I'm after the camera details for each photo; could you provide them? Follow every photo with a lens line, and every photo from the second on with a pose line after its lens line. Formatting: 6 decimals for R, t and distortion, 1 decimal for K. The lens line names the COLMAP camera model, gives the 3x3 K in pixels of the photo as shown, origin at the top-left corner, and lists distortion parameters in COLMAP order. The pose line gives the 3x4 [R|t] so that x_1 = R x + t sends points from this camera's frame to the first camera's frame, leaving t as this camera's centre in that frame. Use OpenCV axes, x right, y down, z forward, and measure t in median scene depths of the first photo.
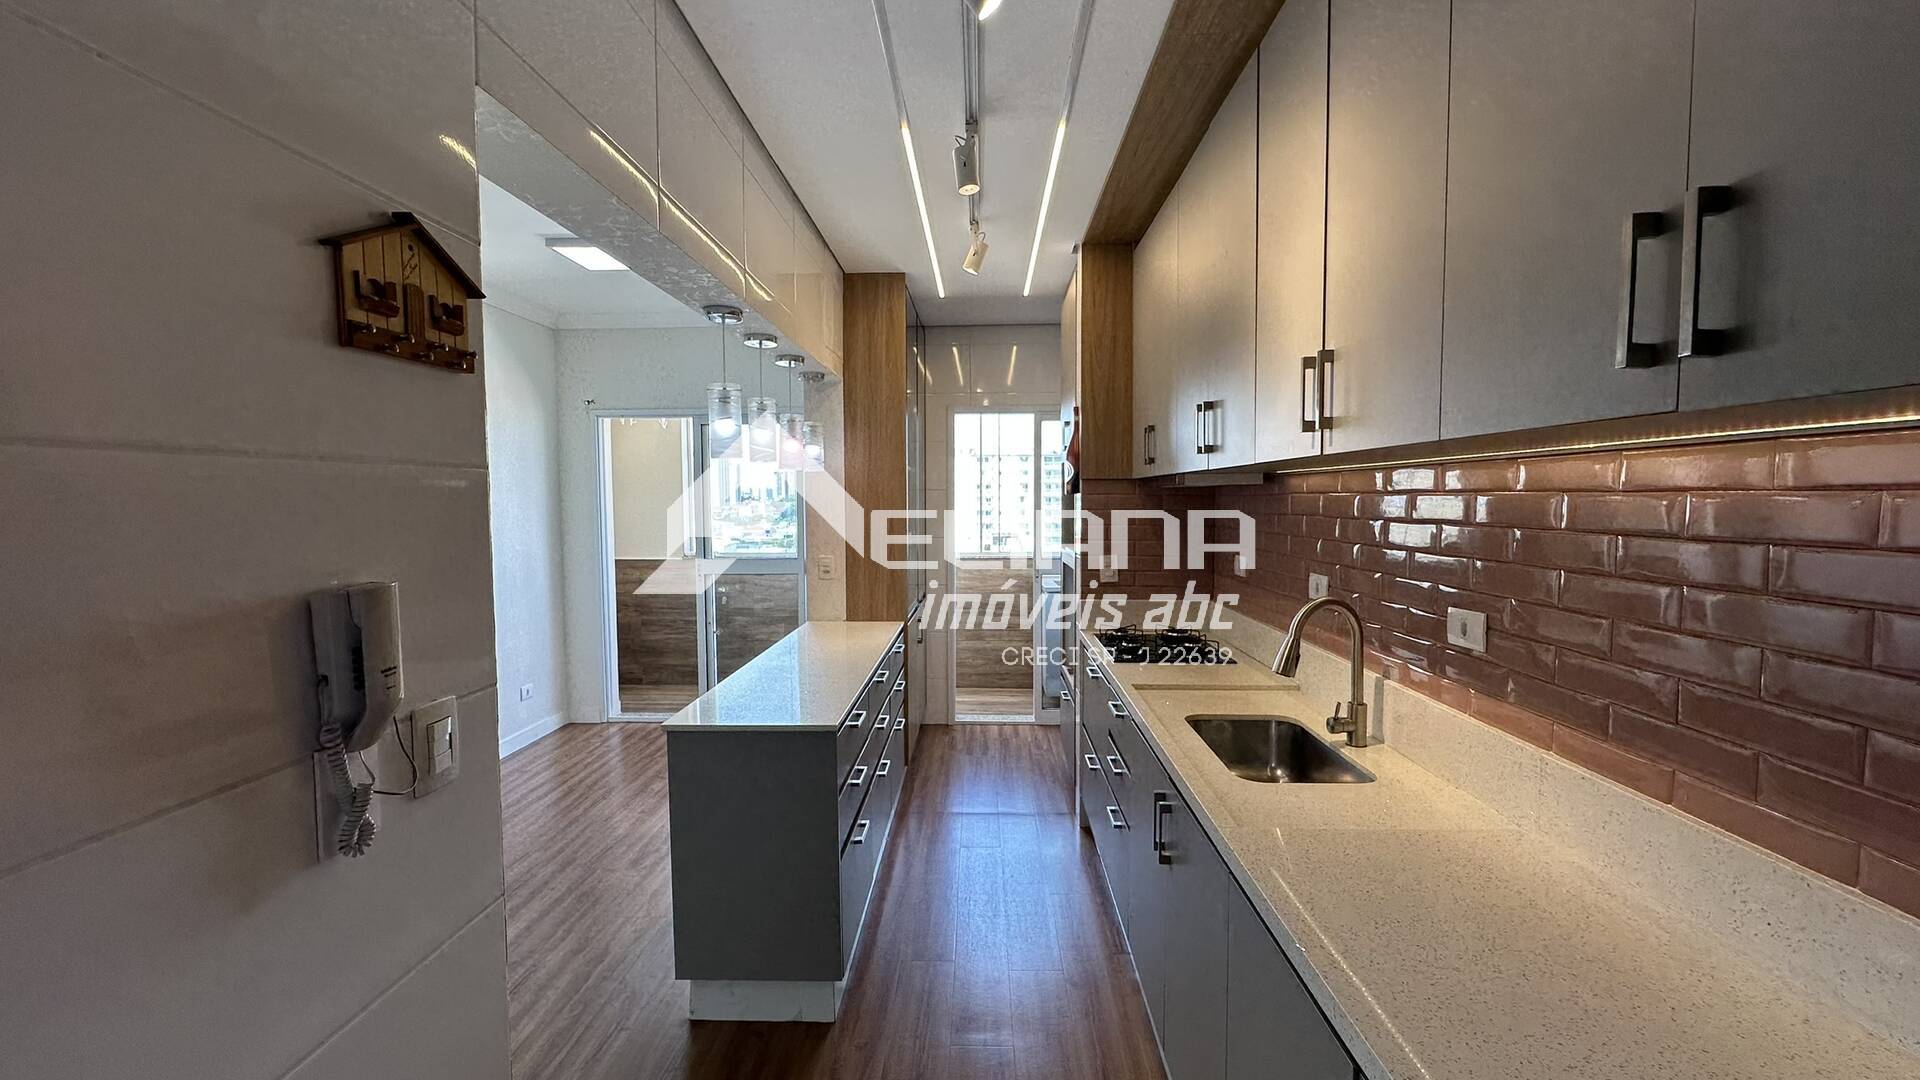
lens RADIAL K [[764.7, 0, 957.0], [0, 764.7, 539.7], [0, 0, 1]] dist [-0.010548, 0.000768]
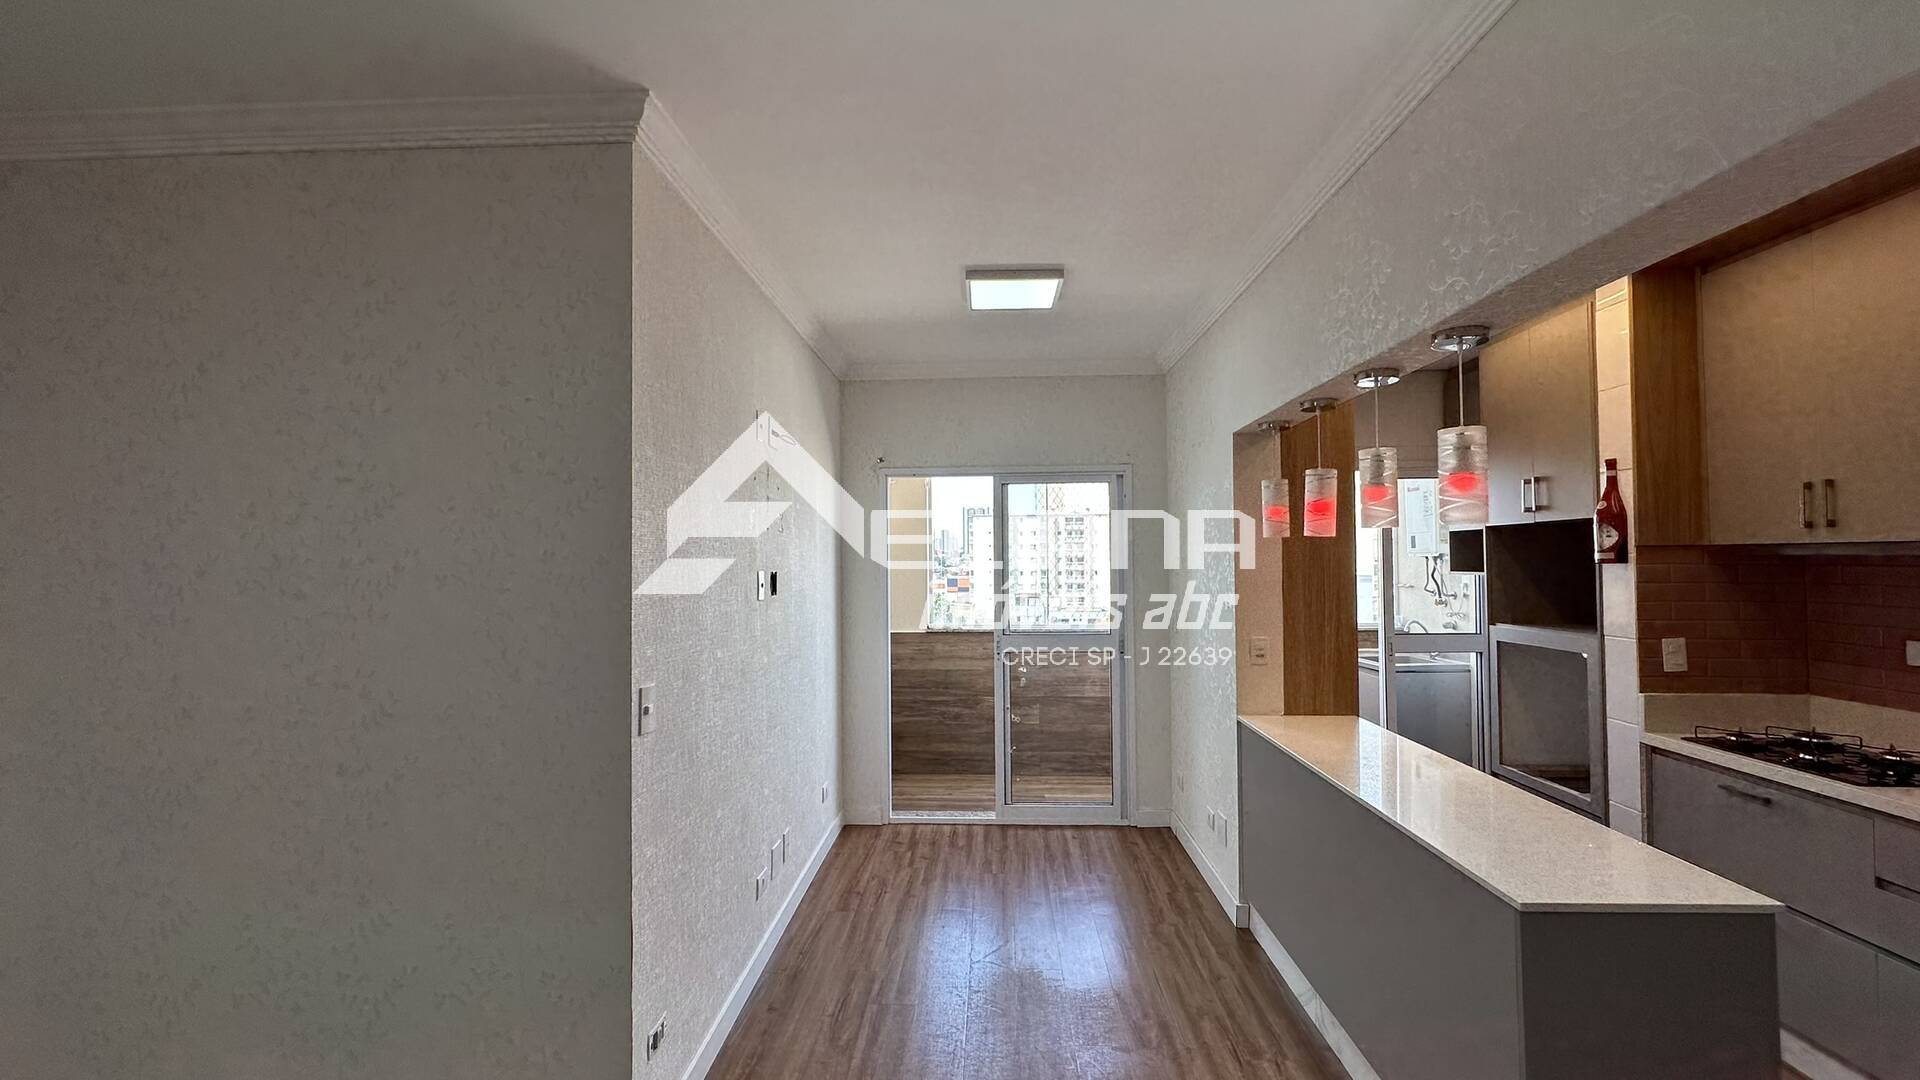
lens RADIAL K [[764.7, 0, 957.0], [0, 764.7, 539.7], [0, 0, 1]] dist [-0.010548, 0.000768]
pose [[0.999967, 0.002539, -0.007657, -0.394173], [-0.003161, 0.996602, -0.082312, -0.012475], [0.007422, 0.082333, 0.996577, 0.111871]]
